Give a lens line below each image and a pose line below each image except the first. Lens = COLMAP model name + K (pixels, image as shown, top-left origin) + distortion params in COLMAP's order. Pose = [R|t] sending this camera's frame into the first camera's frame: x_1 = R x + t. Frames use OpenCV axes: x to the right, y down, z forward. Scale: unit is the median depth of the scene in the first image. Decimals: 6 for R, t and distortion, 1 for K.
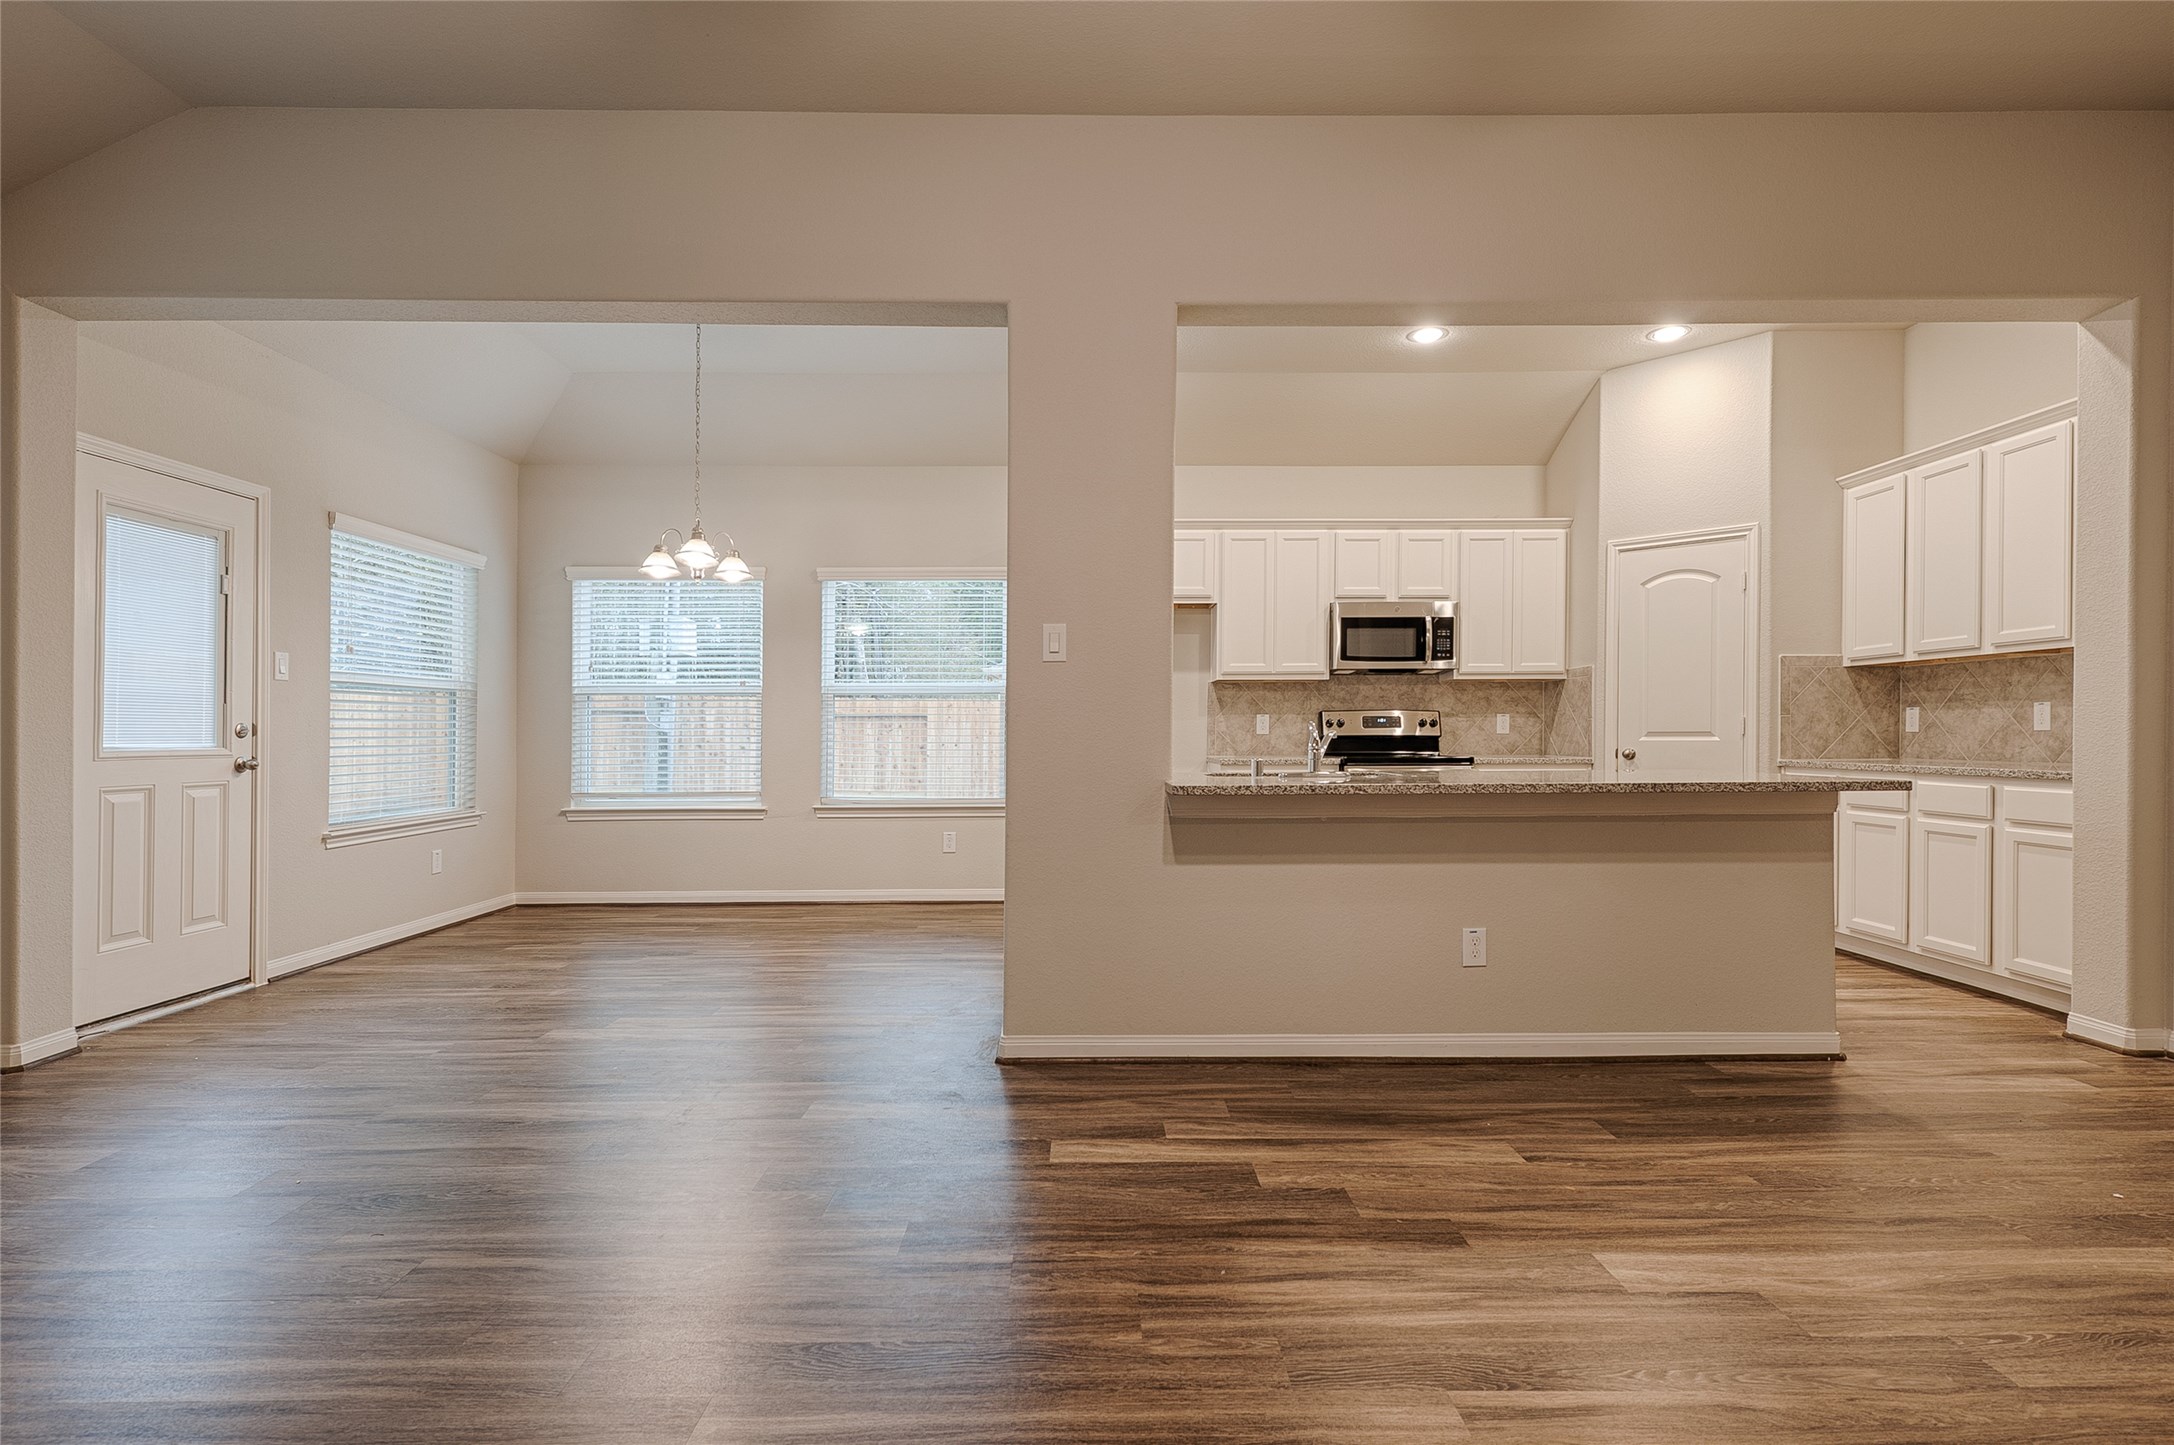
lens RADIAL K [[1156.3, 0, 1109.1], [0, 1156.3, 735.8], [0, 0, 1]] dist [0.023358, -0.011830]
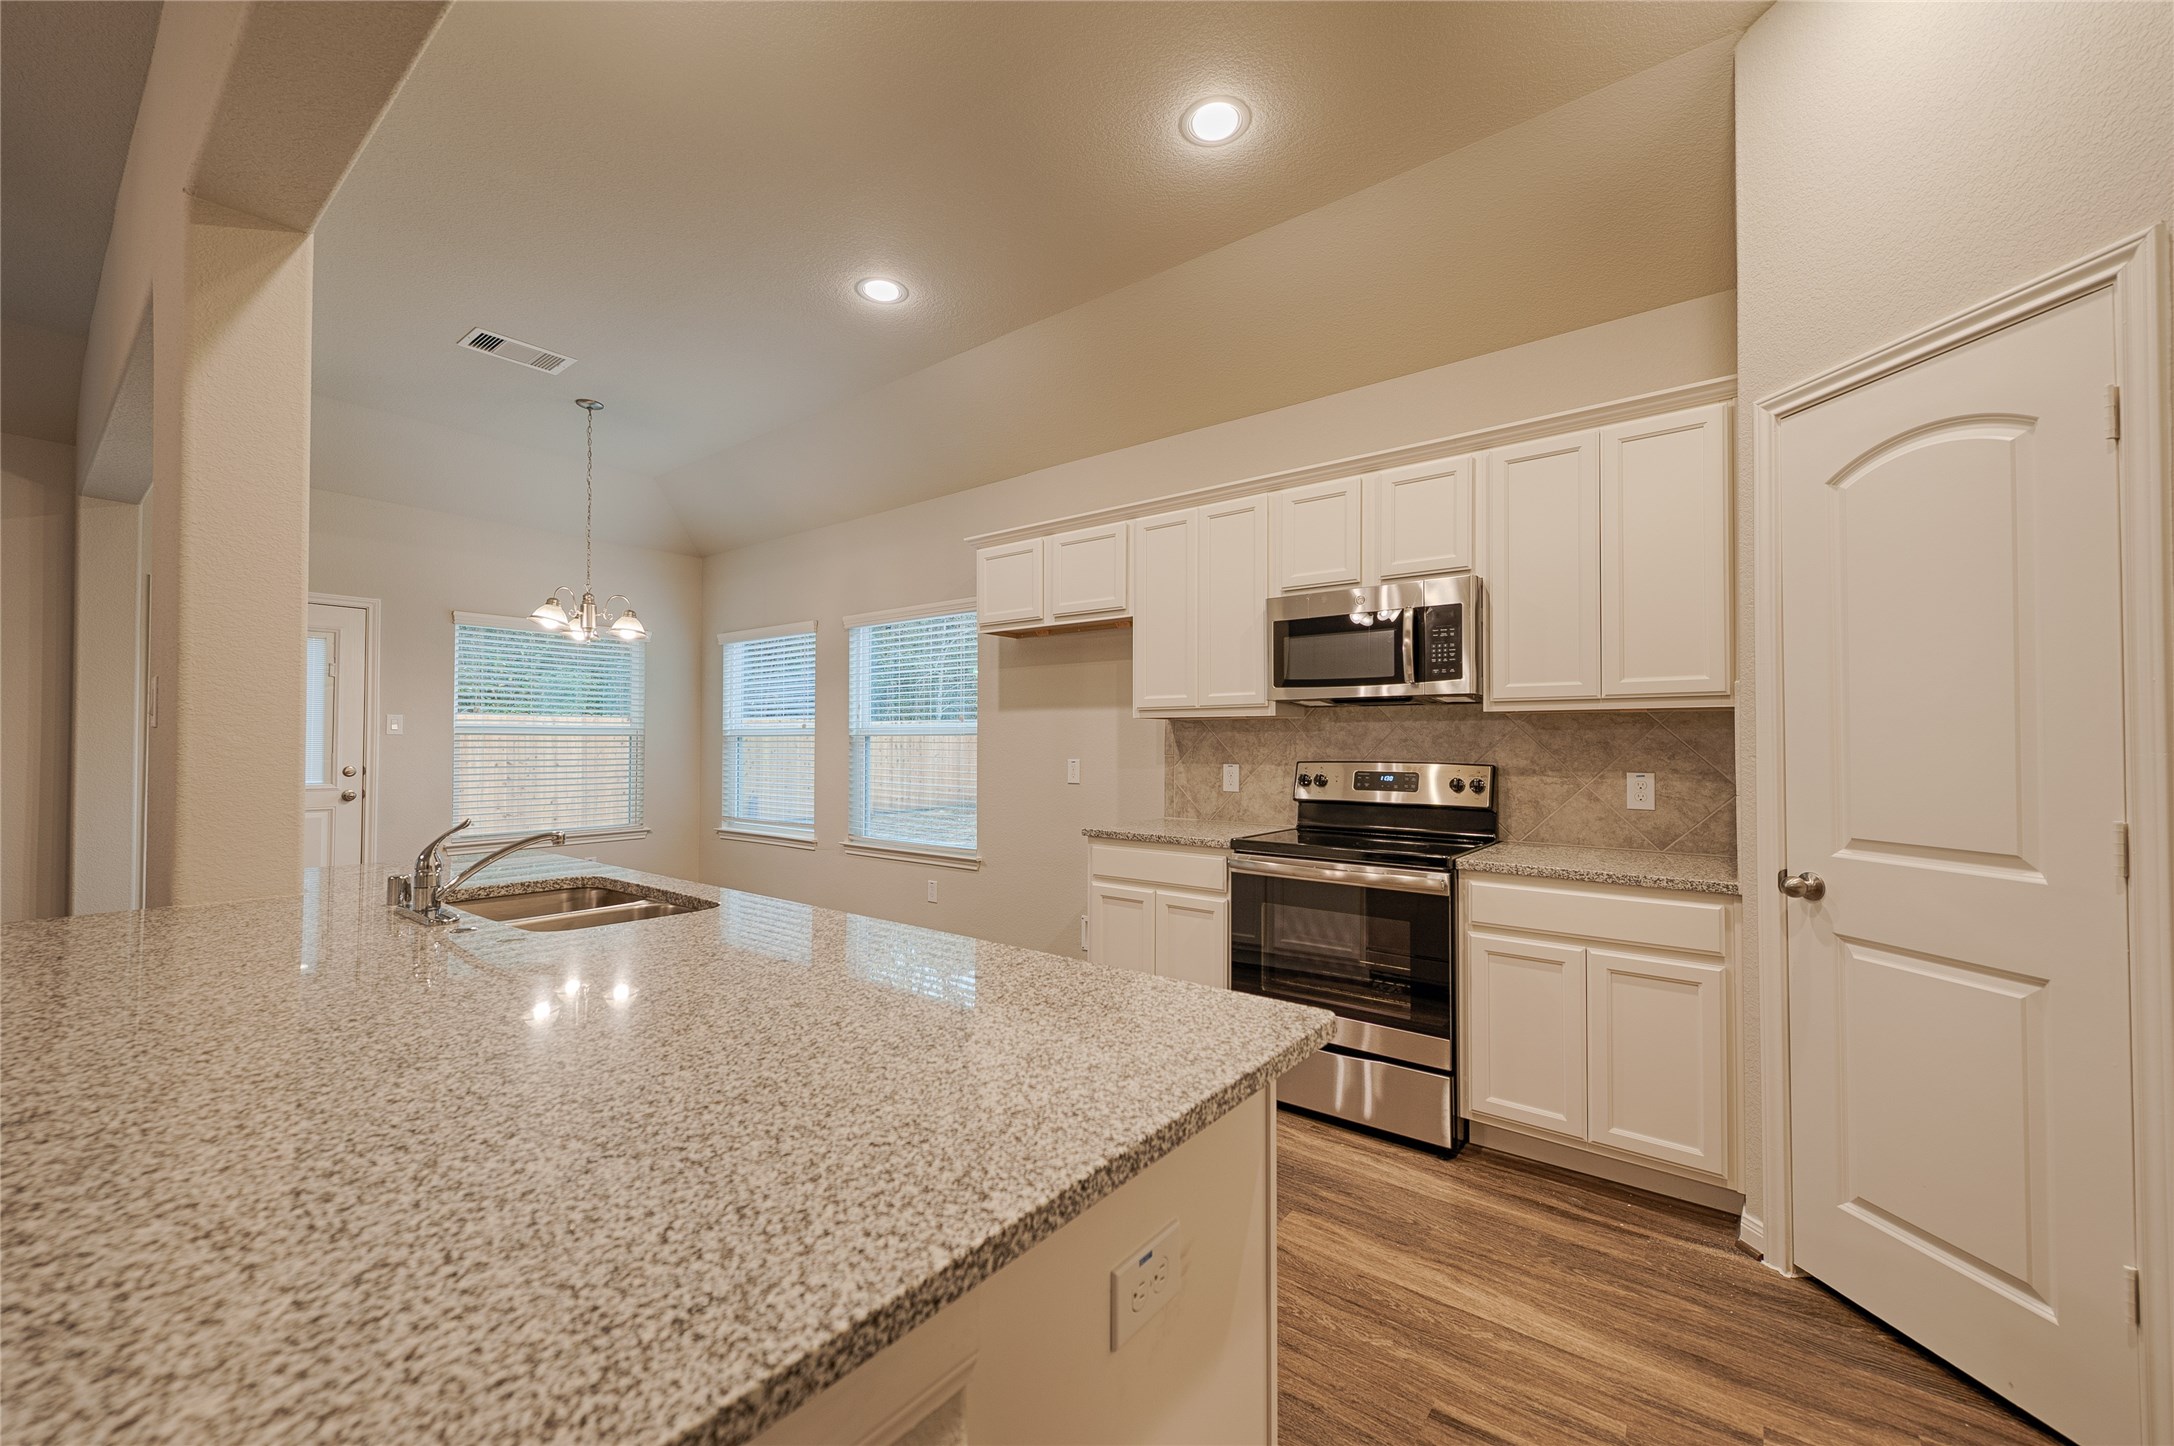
lens RADIAL K [[850.2, 0, 1090.2], [0, 850.2, 735.6], [0, 0, 1]] dist [0.024743, -0.007834]
pose [[0.781684, 0.001044, -0.623674, 0.545781], [-0.008554, 0.999922, -0.009048, -0.042379], [0.623616, 0.012408, 0.781632, 0.732143]]
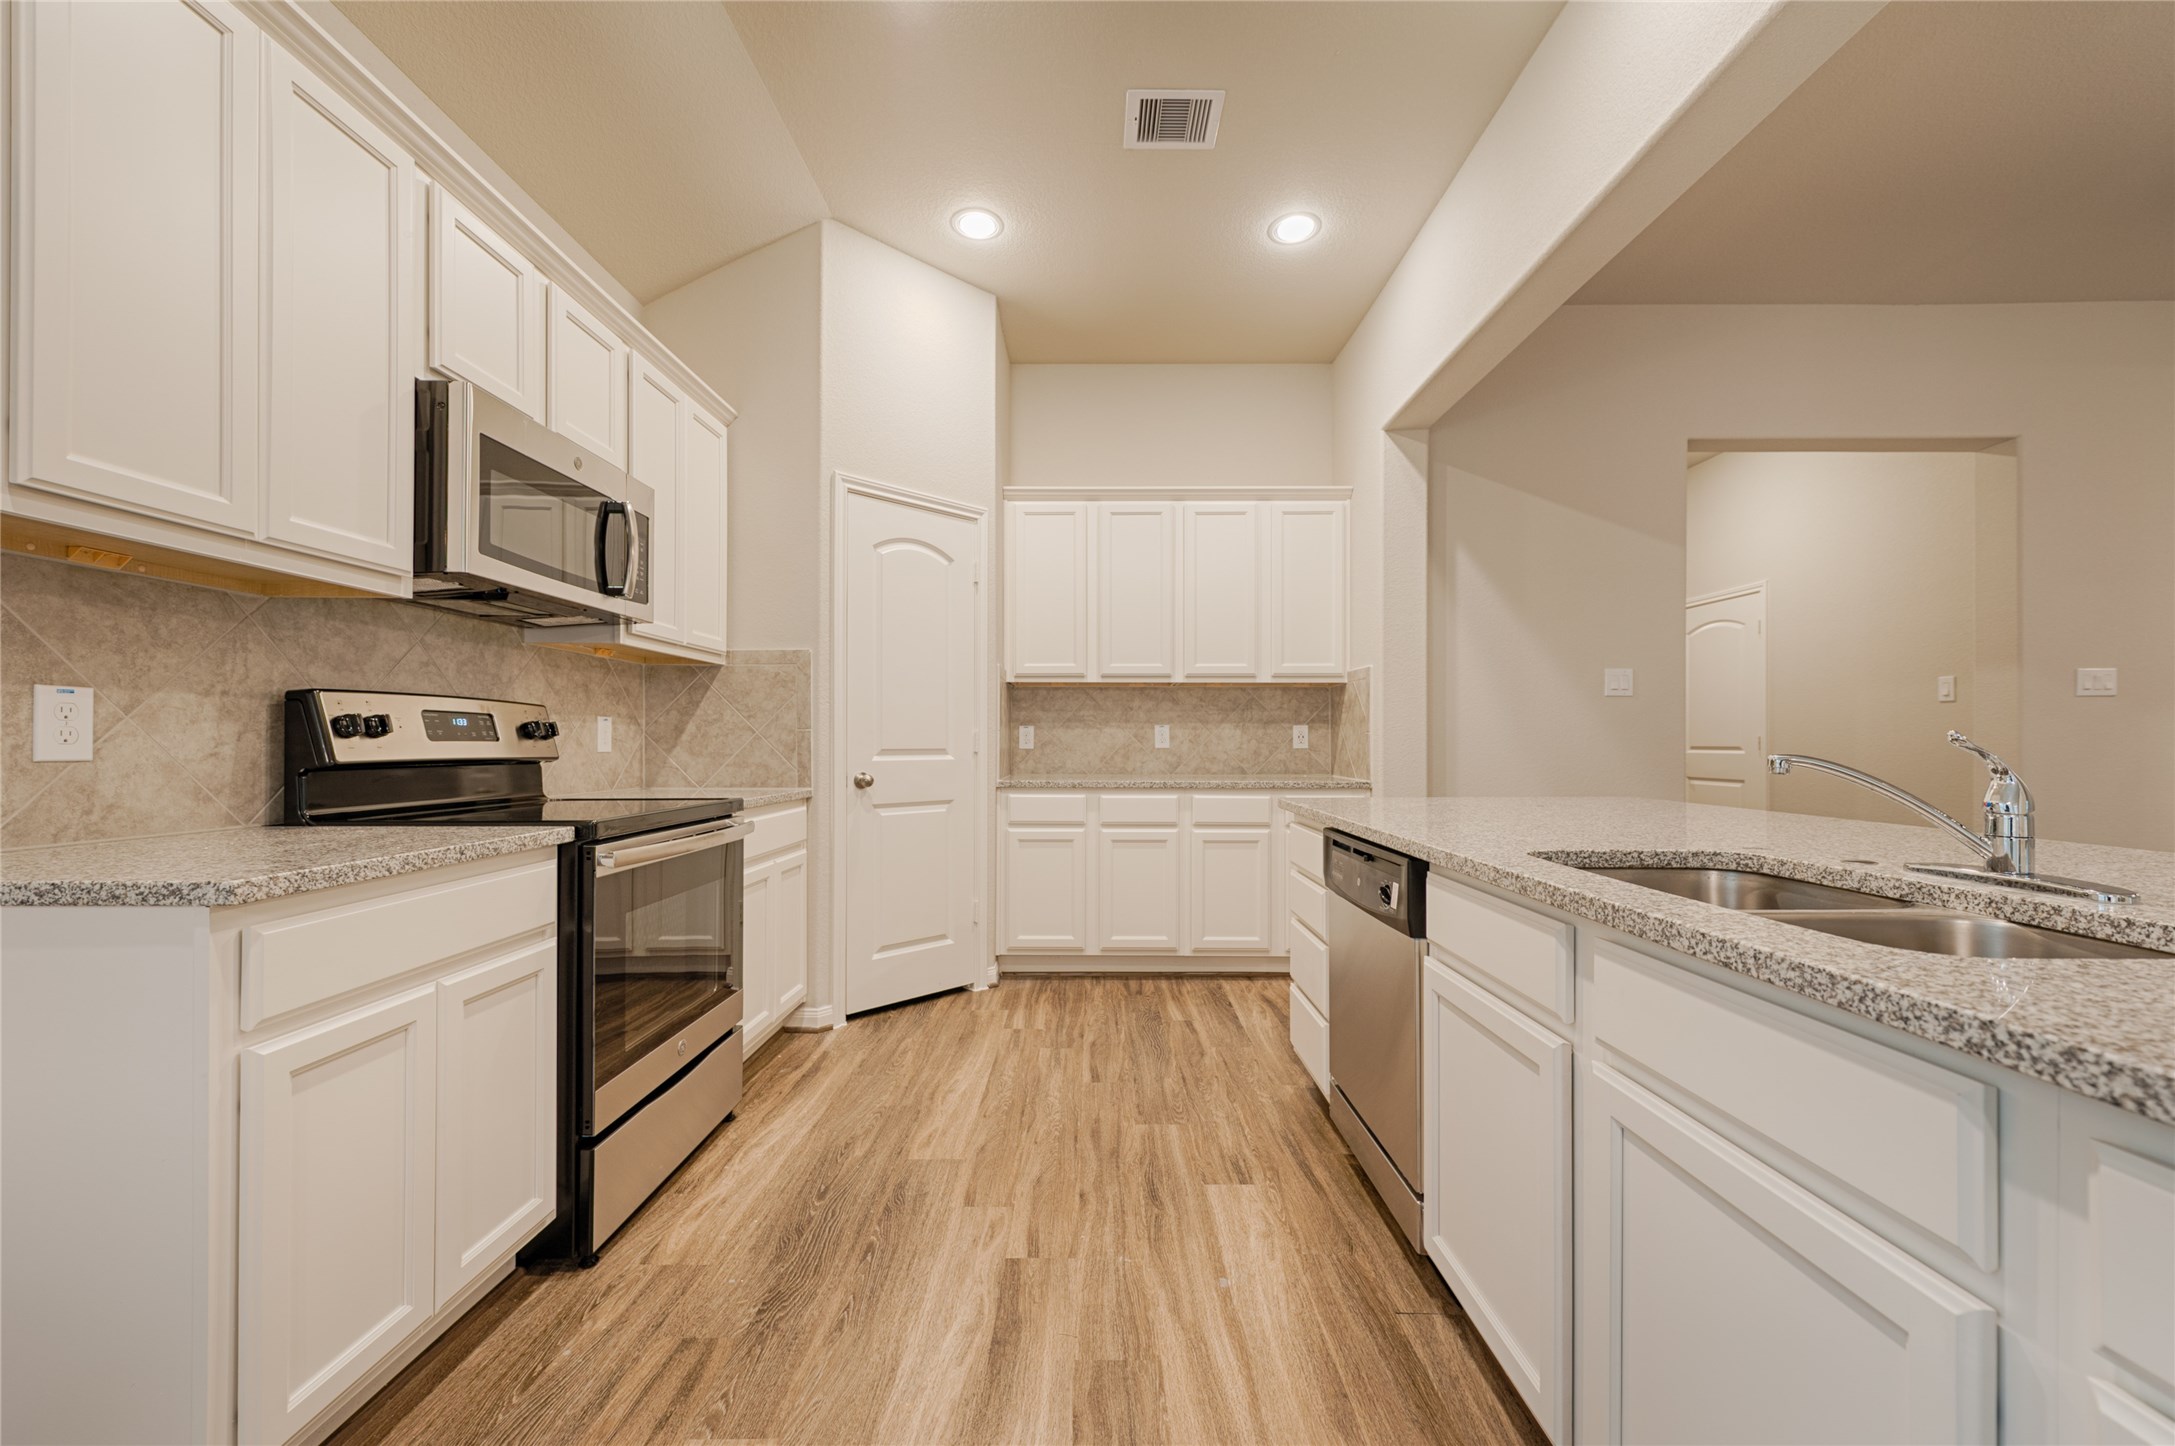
lens RADIAL K [[850.6, 0, 1090.7], [0, 850.6, 735.6], [0, 0, 1]] dist [0.024743, -0.007834]
pose [[0.017787, 0.014301, 0.999740, -0.085111], [0.002166, 0.999895, -0.014342, -0.005058], [-0.999839, 0.002420, 0.017754, 1.052963]]
